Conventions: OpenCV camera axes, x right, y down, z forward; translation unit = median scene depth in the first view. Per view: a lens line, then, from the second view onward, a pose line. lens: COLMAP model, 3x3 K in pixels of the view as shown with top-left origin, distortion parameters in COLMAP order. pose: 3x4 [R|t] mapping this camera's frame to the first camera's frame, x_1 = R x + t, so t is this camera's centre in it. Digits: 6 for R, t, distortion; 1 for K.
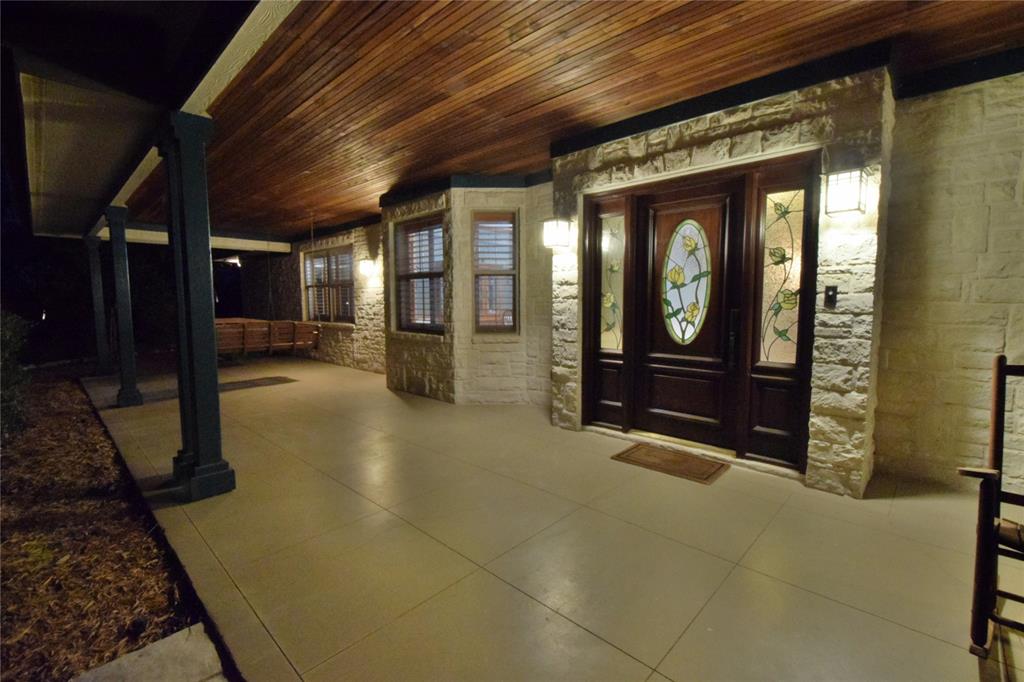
lens RADIAL K [[450.2, 0, 512.0], [0, 450.2, 341.0], [0, 0, 1]] dist [-0.001004, -0.000548]
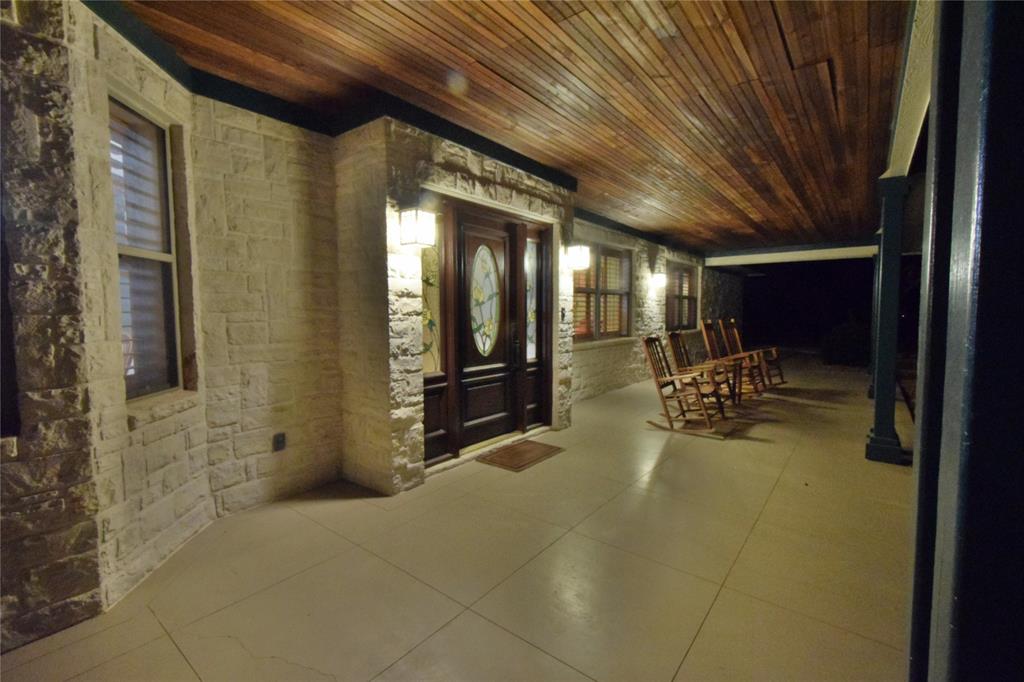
lens RADIAL K [[450.2, 0, 512.0], [0, 450.2, 341.0], [0, 0, 1]] dist [-0.001004, -0.000548]
pose [[-0.099051, -0.059377, 0.993309, -0.680761], [0.090777, 0.993517, 0.068442, -0.091742], [-0.990933, 0.096949, -0.093019, 0.952670]]
